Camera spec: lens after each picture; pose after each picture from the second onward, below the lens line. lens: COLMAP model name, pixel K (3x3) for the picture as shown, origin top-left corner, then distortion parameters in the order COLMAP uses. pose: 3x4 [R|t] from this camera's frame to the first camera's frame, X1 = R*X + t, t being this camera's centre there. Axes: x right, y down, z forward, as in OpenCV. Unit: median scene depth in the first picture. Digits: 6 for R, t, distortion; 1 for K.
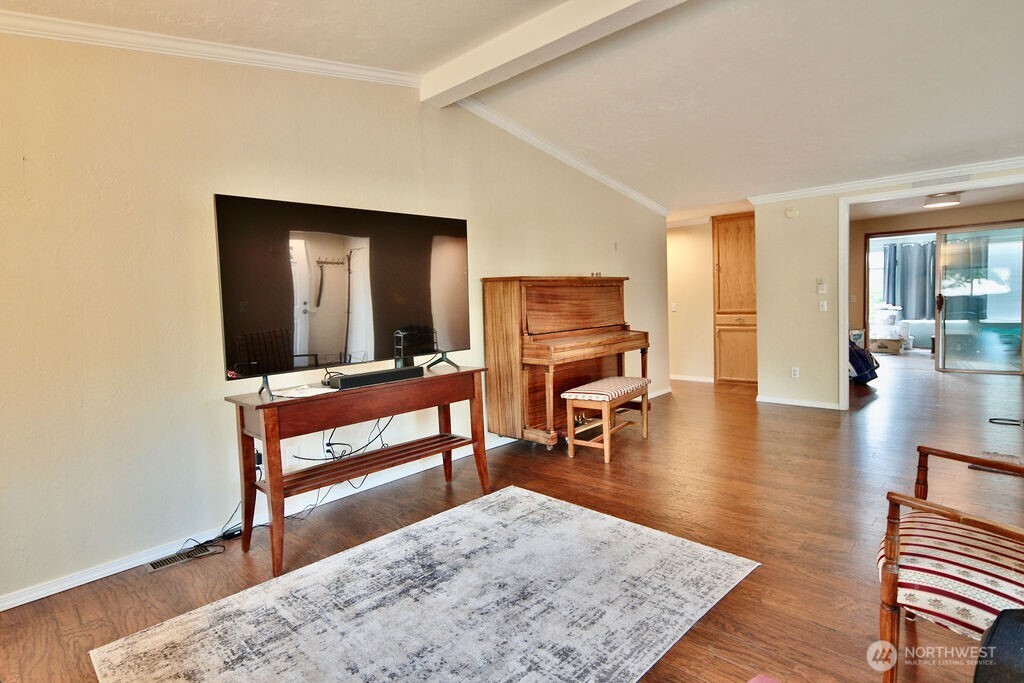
lens RADIAL K [[524.2, 0, 512.2], [0, 524.2, 331.2], [0, 0, 1]] dist [0.003053, -0.003396]
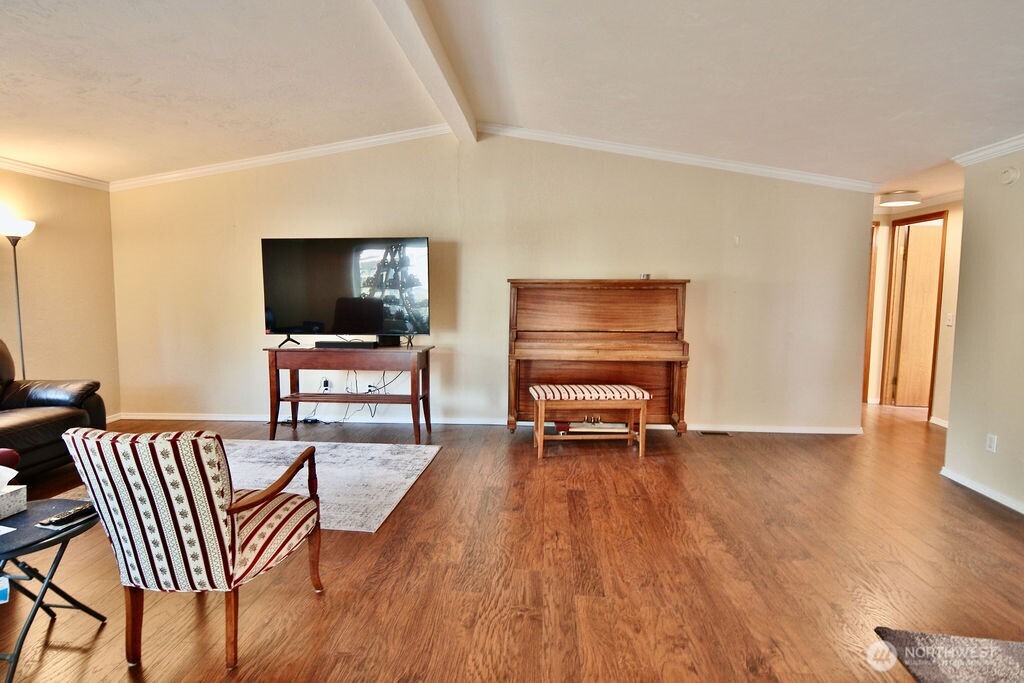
lens RADIAL K [[523.5, 0, 516.3], [0, 523.5, 332.4], [0, 0, 1]] dist [0.000361, -0.002020]
pose [[0.641307, 0.108094, -0.759632, 0.903560], [-0.074165, 0.994124, 0.078849, -0.079935], [0.763692, 0.005771, 0.645555, 0.270231]]
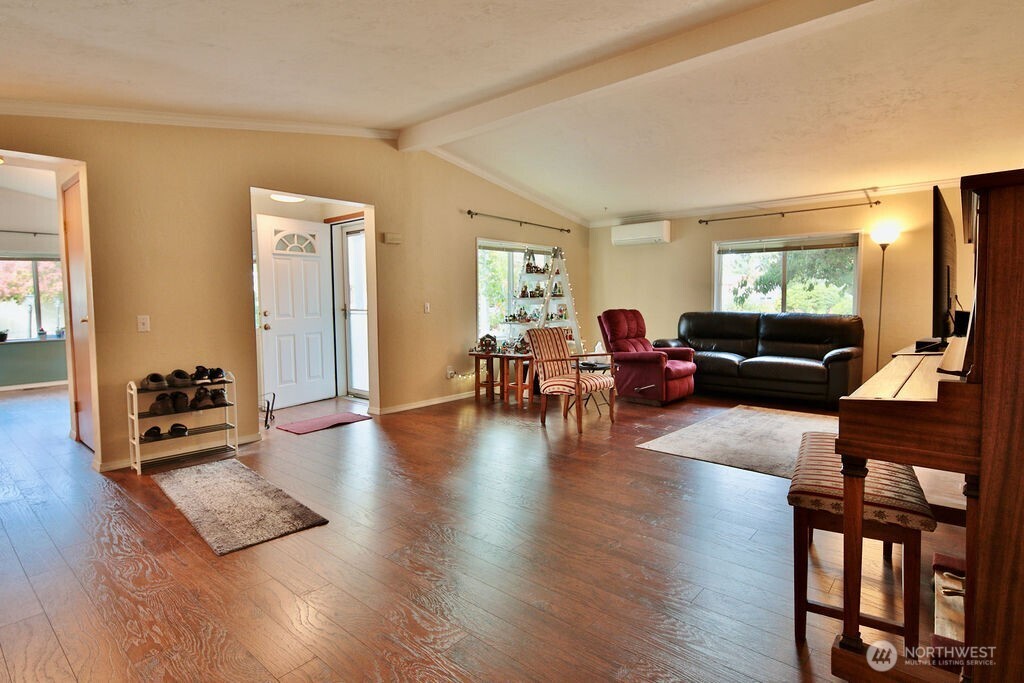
lens RADIAL K [[524.2, 0, 512.2], [0, 524.2, 331.2], [0, 0, 1]] dist [0.003053, -0.003396]
pose [[-0.997273, 0.052869, -0.051500, 0.550164], [0.046591, 0.992123, 0.116281, -0.090151], [0.057242, 0.113564, -0.991880, 1.537900]]
